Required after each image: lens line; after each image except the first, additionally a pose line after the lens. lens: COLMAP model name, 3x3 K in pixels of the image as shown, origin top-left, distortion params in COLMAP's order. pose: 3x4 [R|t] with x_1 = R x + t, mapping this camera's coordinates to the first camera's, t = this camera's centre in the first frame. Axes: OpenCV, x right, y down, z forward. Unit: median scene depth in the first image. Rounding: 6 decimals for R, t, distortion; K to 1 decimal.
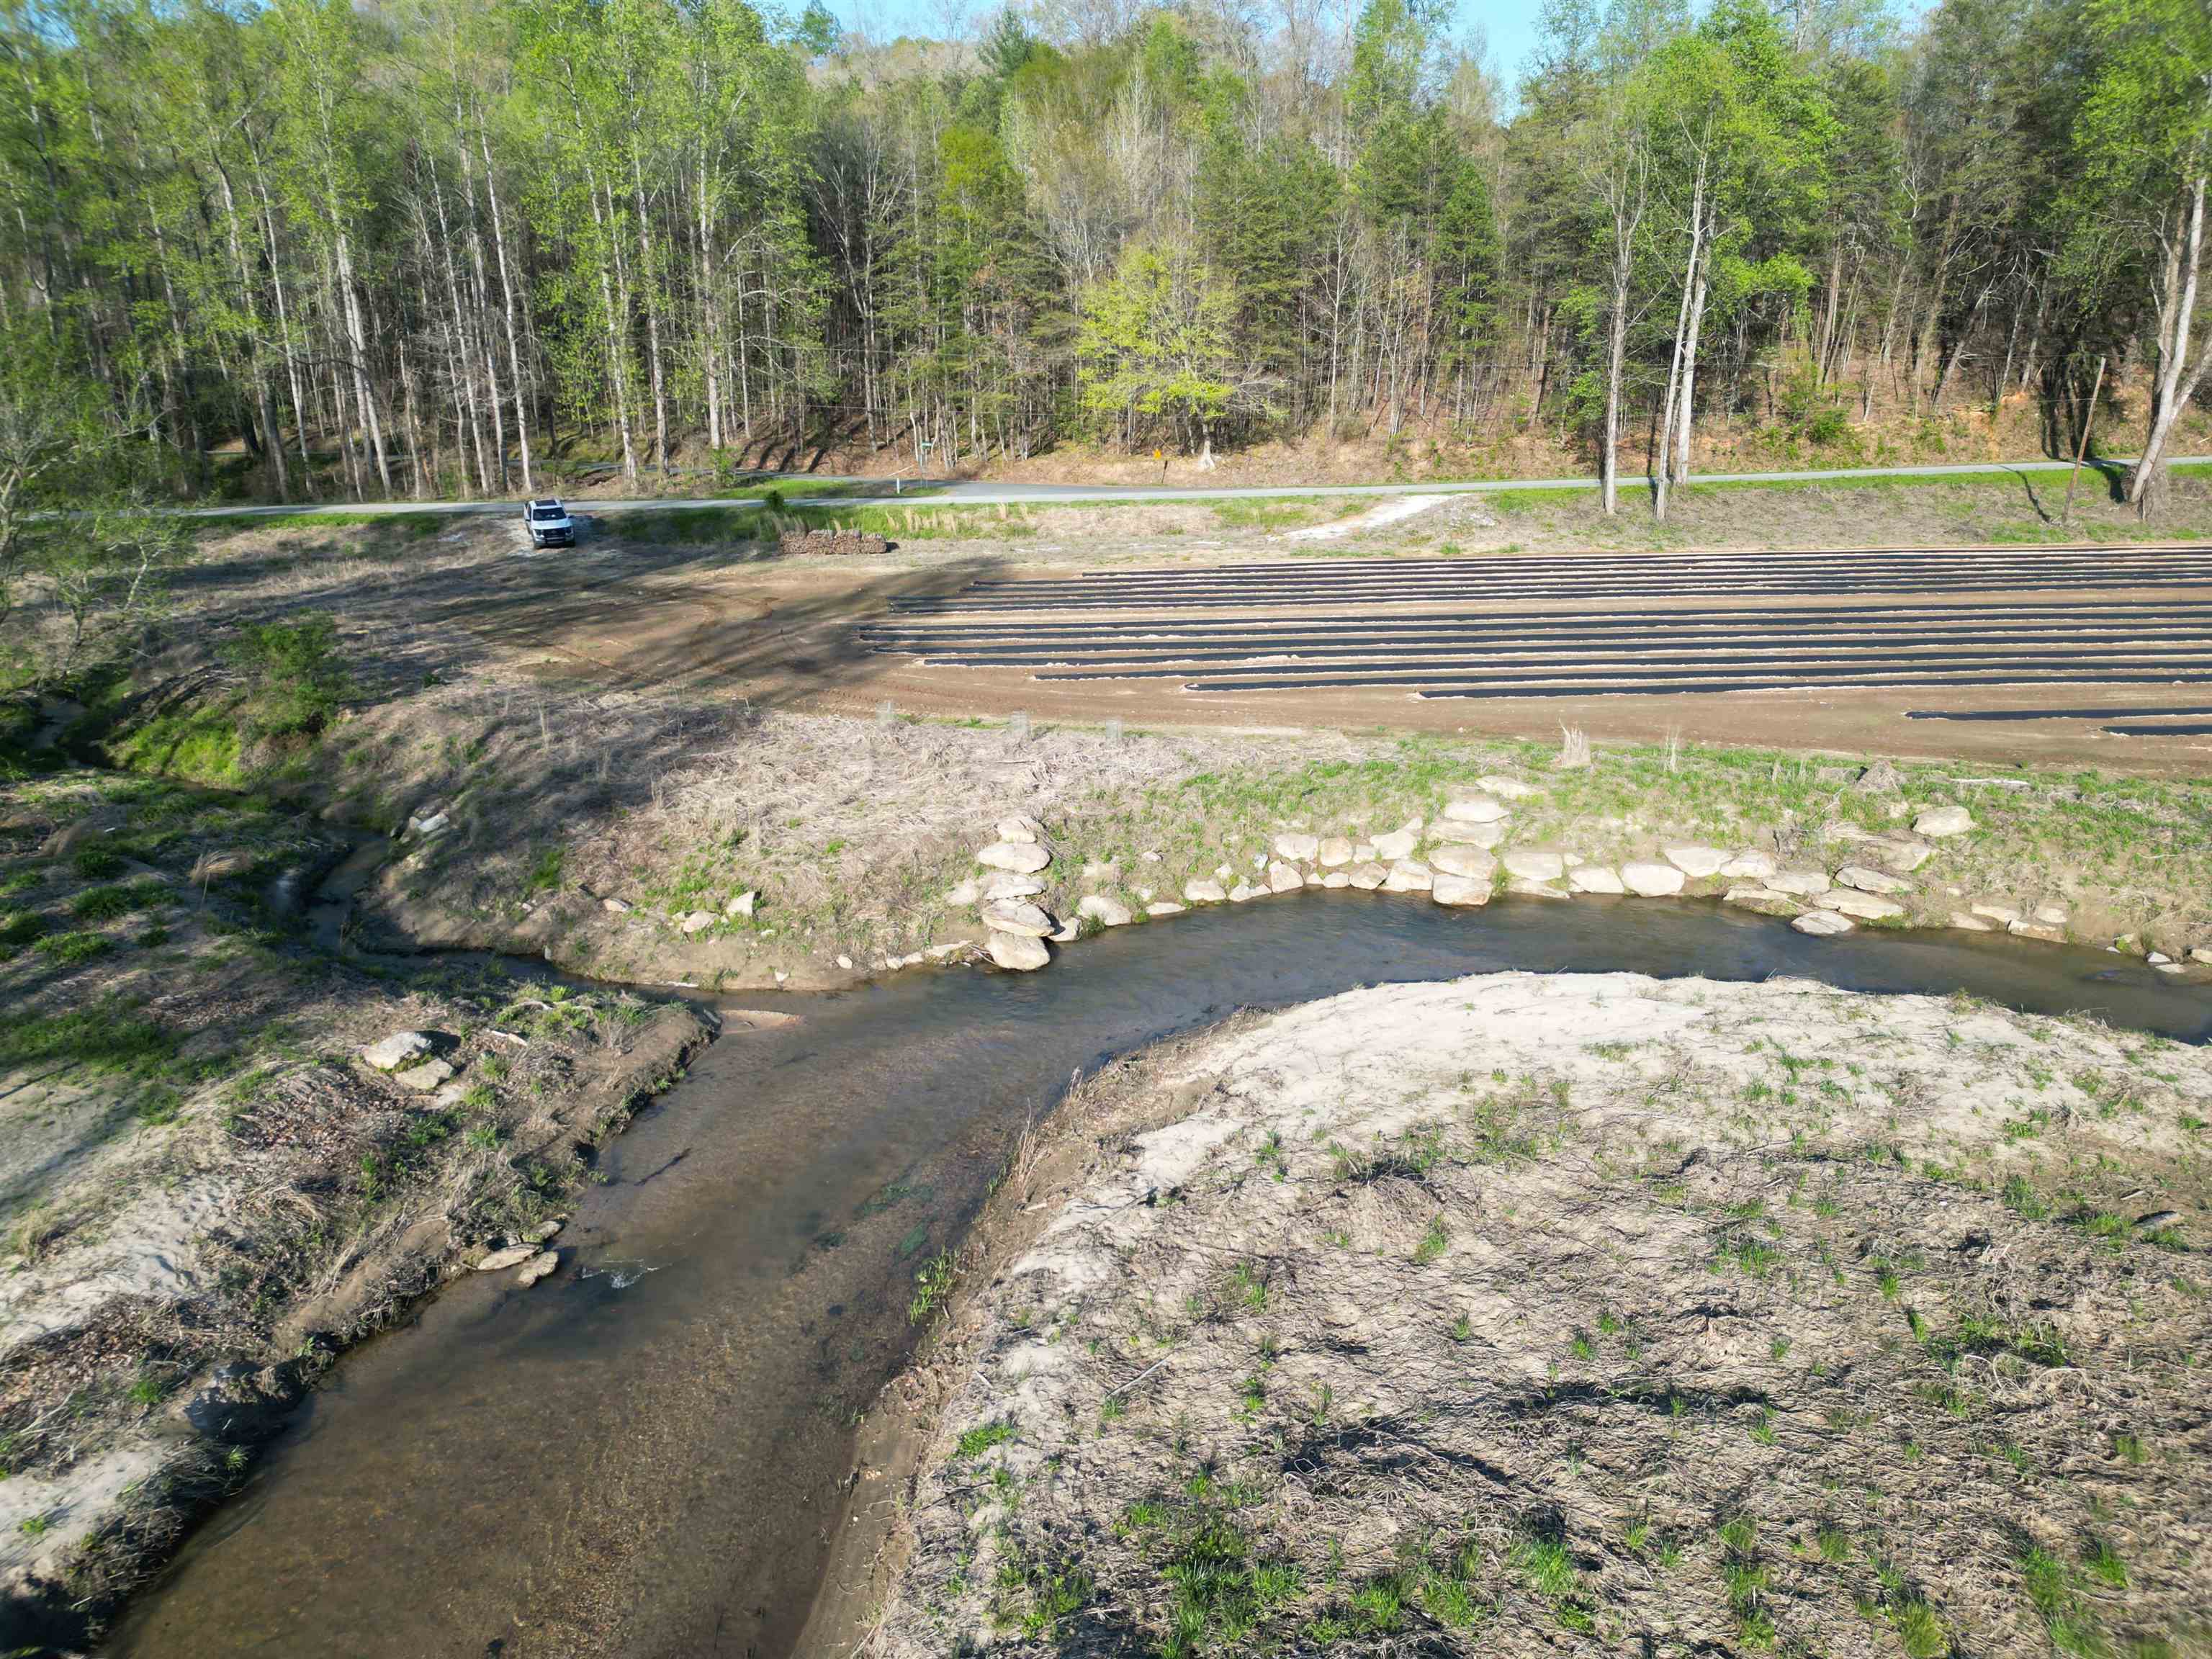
lens RADIAL K [[1564.8, 0, 1104.7], [0, 1564.8, 817.0], [0, 0, 1]] dist [0.065447, -0.050427]
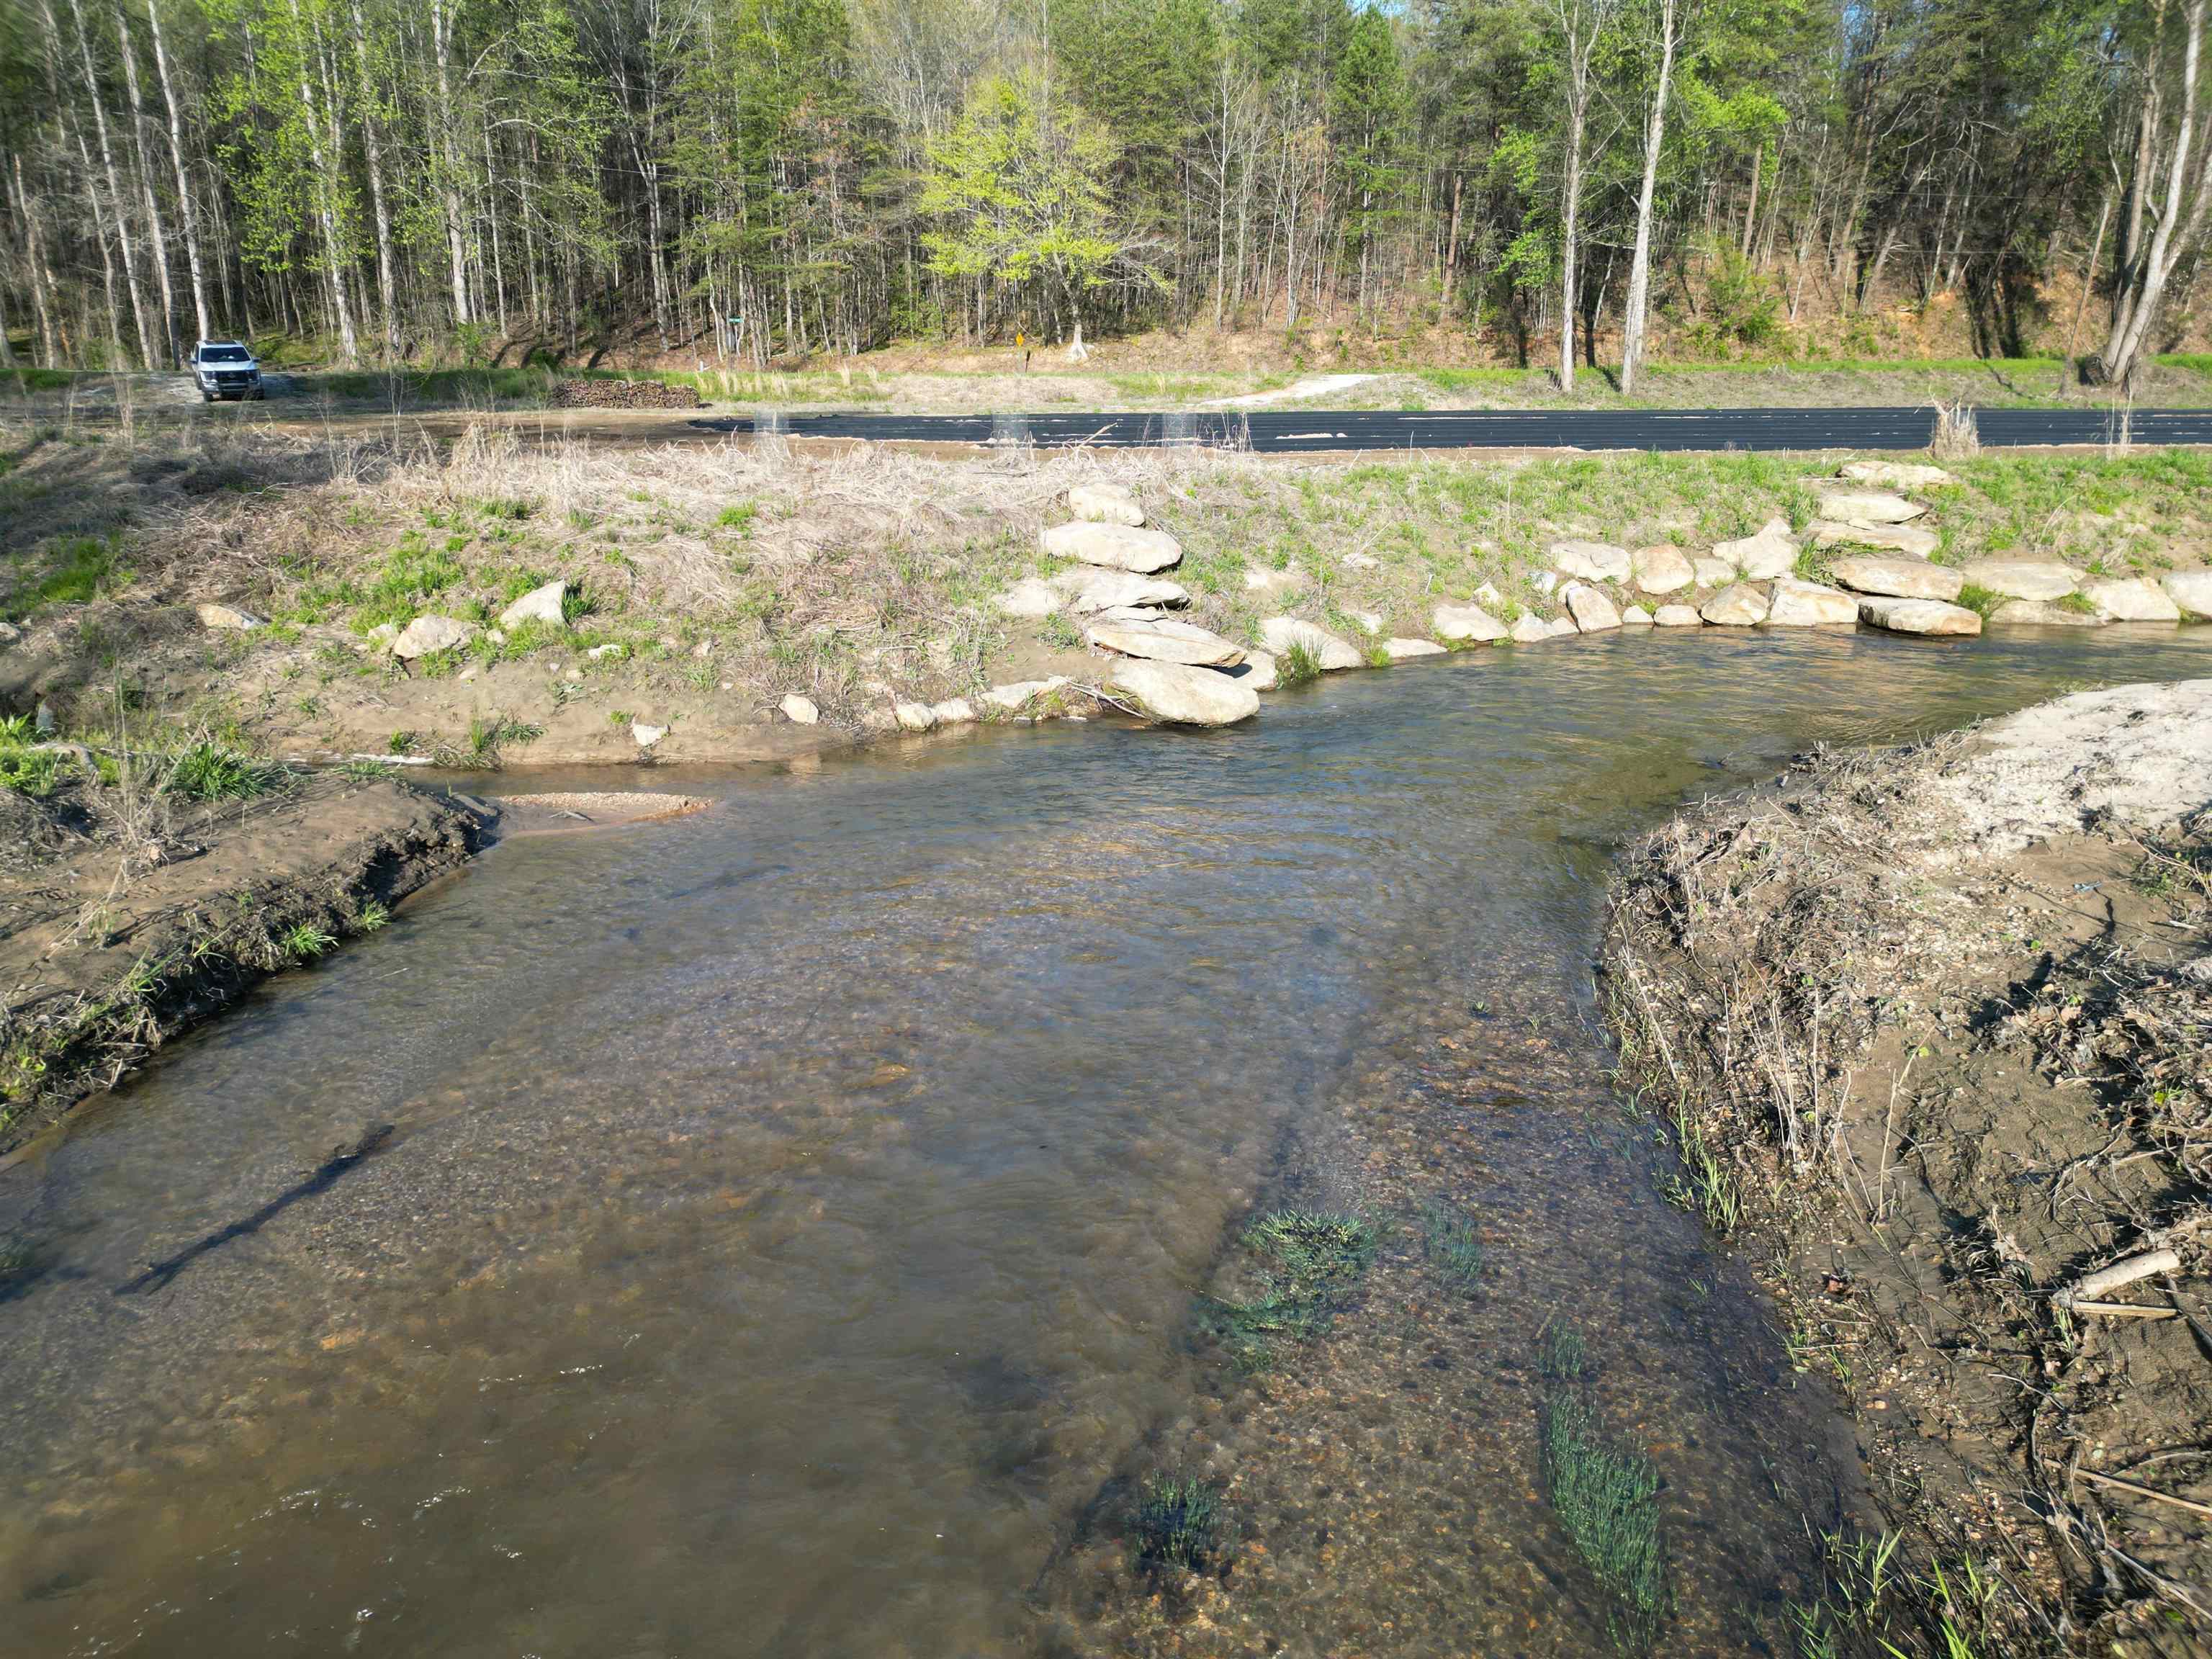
lens RADIAL K [[1564.8, 0, 1101.8], [0, 1564.8, 829.6], [0, 0, 1]] dist [0.065447, -0.050427]
pose [[0.990661, -0.032716, 0.132368, -0.046277], [0.034460, 0.999347, -0.010907, 0.042970], [-0.131925, 0.015366, 0.991141, 0.186200]]
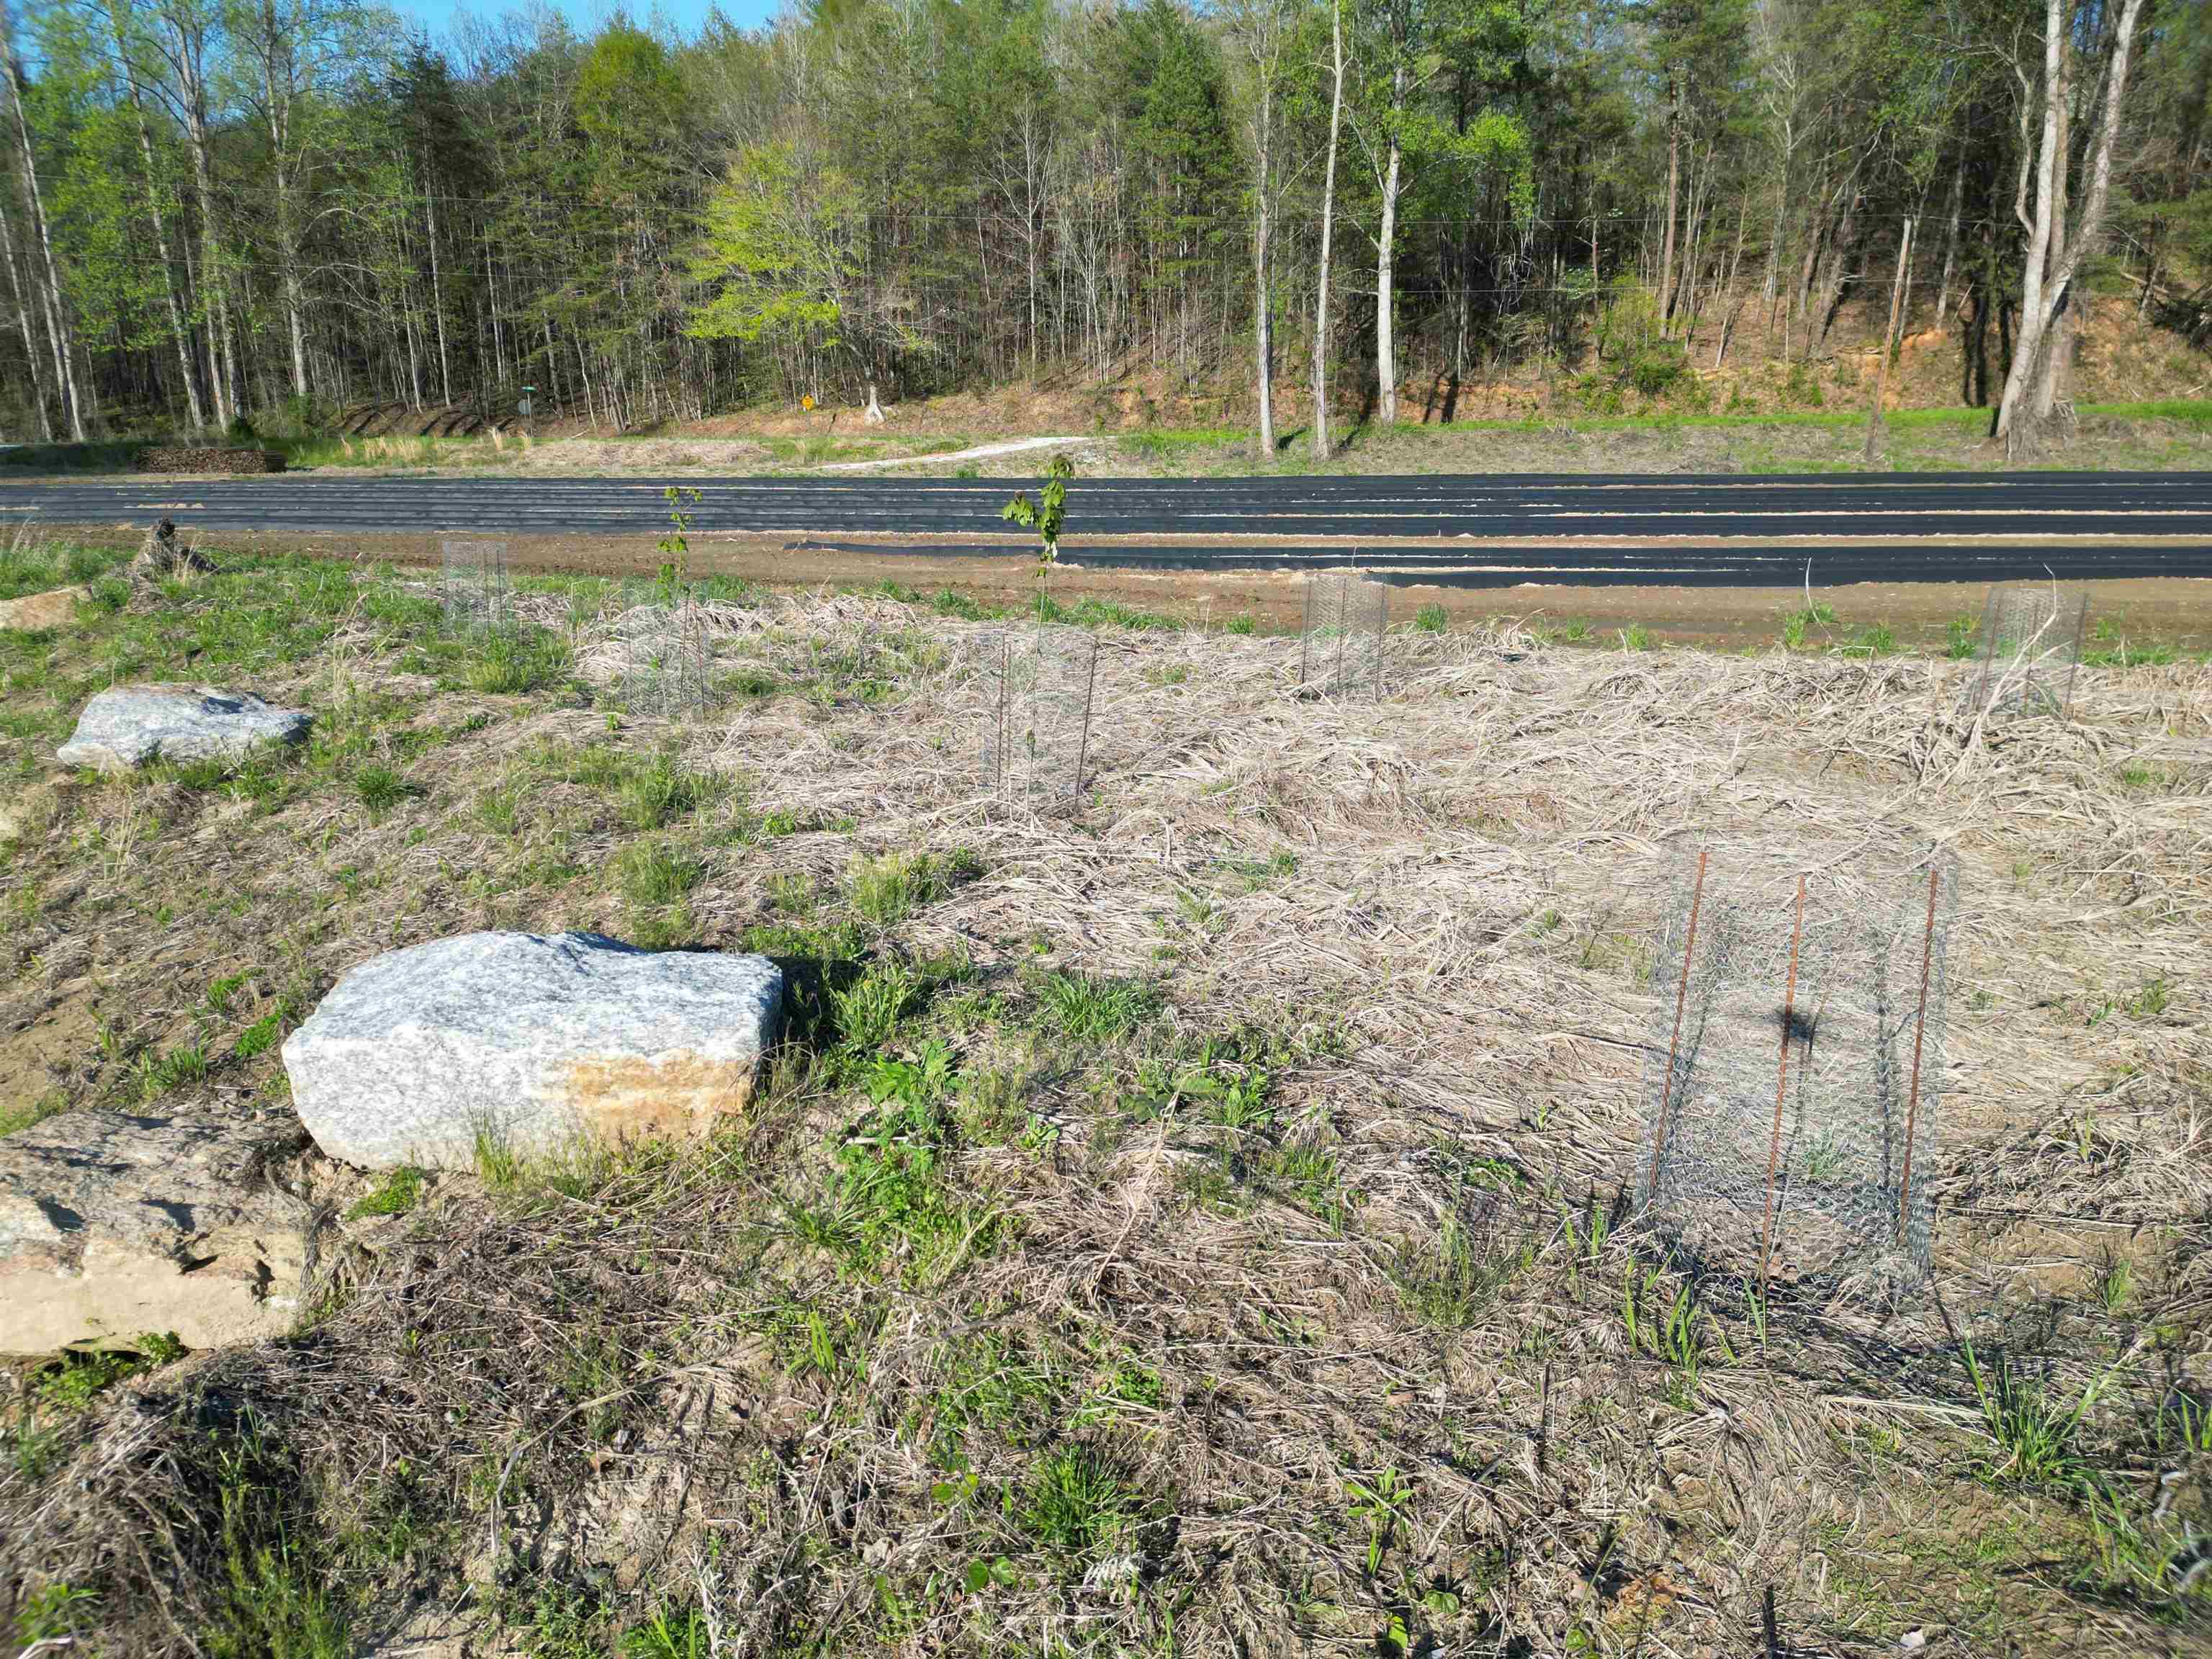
lens RADIAL K [[1564.8, 0, 1102.4], [0, 1564.8, 846.5], [0, 0, 1]] dist [0.065447, -0.050427]
pose [[0.990025, 0.030561, -0.137534, 0.339686], [-0.035713, 0.998744, -0.035148, 0.028855], [0.136287, 0.039709, 0.989873, 0.226591]]
